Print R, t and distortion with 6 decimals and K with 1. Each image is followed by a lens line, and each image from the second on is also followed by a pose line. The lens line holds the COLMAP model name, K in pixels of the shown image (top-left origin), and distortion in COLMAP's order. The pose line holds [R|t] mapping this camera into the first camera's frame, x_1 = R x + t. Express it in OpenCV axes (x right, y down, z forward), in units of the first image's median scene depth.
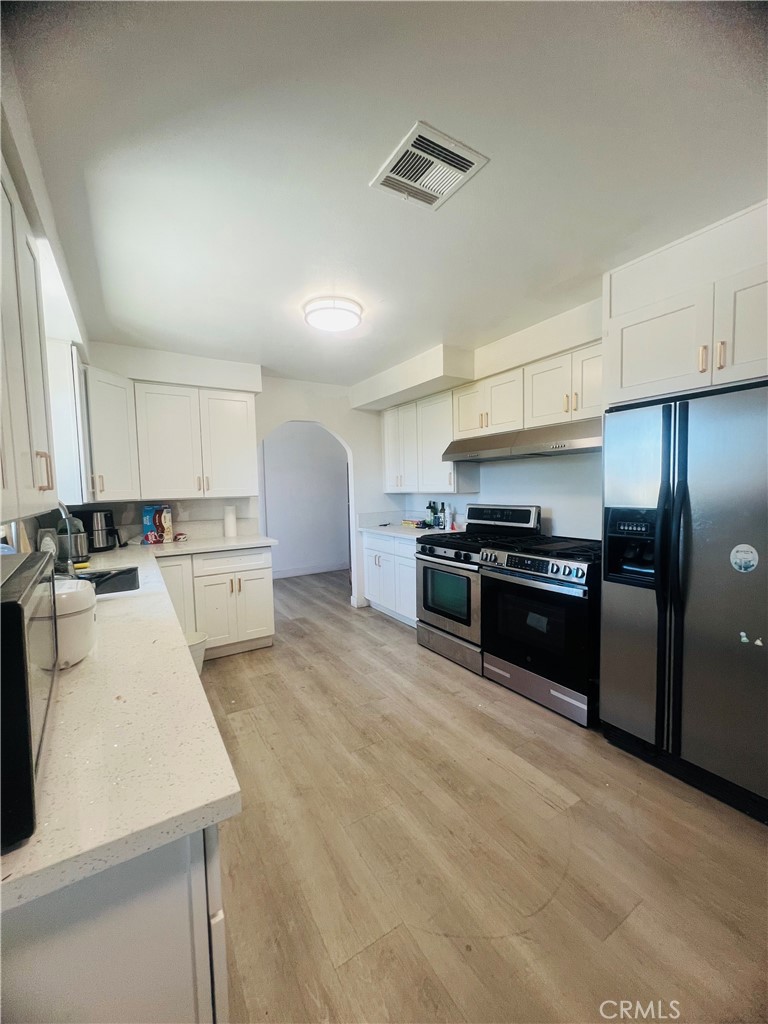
lens RADIAL K [[410.1, 0, 384.0], [0, 410.1, 512.0], [0, 0, 1]] dist [0.000387, 0.000329]
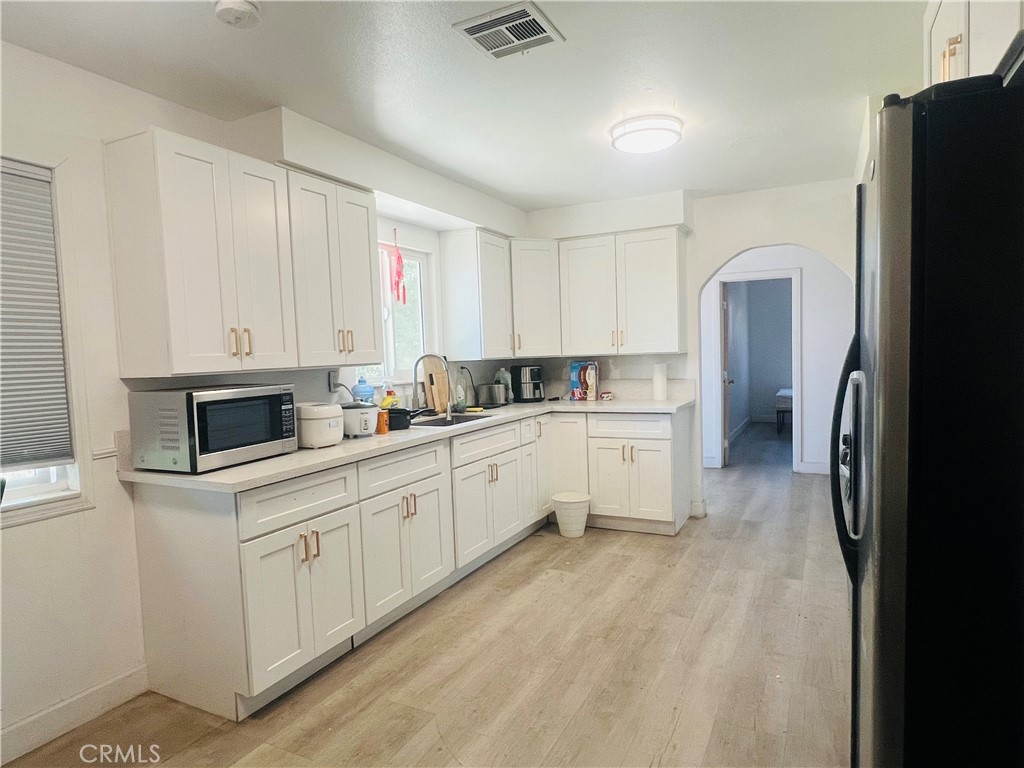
lens RADIAL K [[607.0, 0, 510.5], [0, 607.0, 387.3], [0, 0, 1]] dist [0.023861, -0.000141]
pose [[0.519370, 0.052453, -0.852938, 0.725987], [-0.029879, 0.998619, 0.043218, -0.015035], [0.854027, 0.003038, 0.520220, 0.114869]]
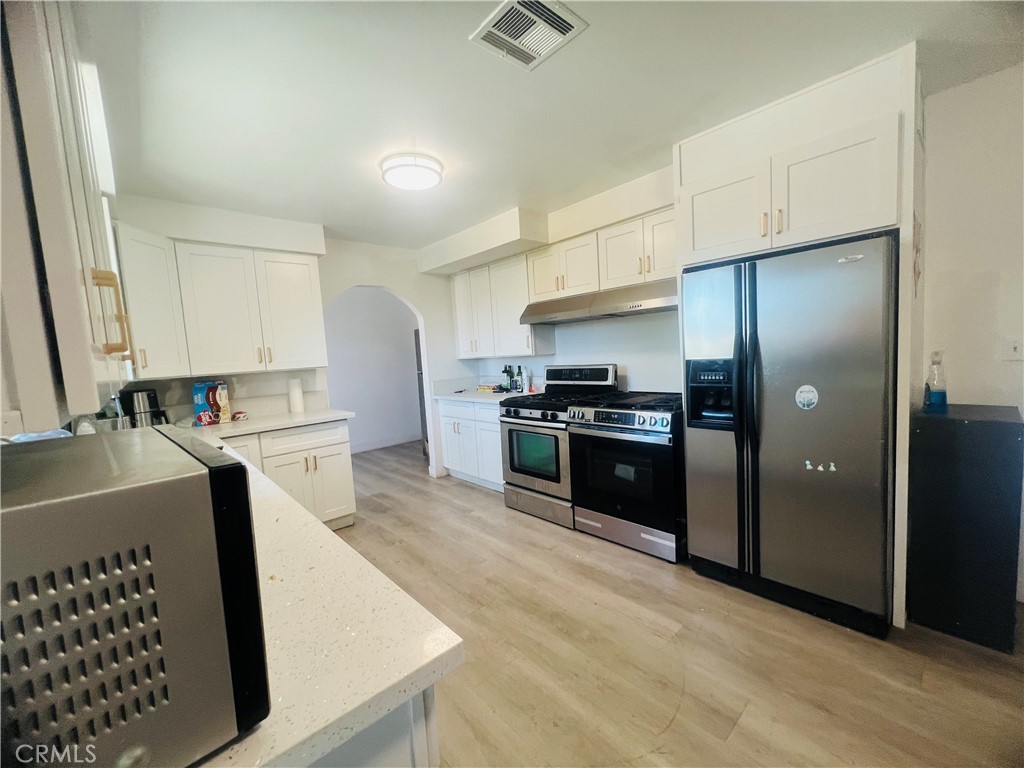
lens RADIAL K [[413.4, 0, 514.3], [0, 413.4, 386.5], [0, 0, 1]] dist [0.000442, -0.000117]
pose [[0.982416, -0.051205, 0.179546, -0.080117], [0.048503, 0.998634, 0.019407, 0.010749], [-0.180295, -0.010357, 0.983558, -0.000316]]
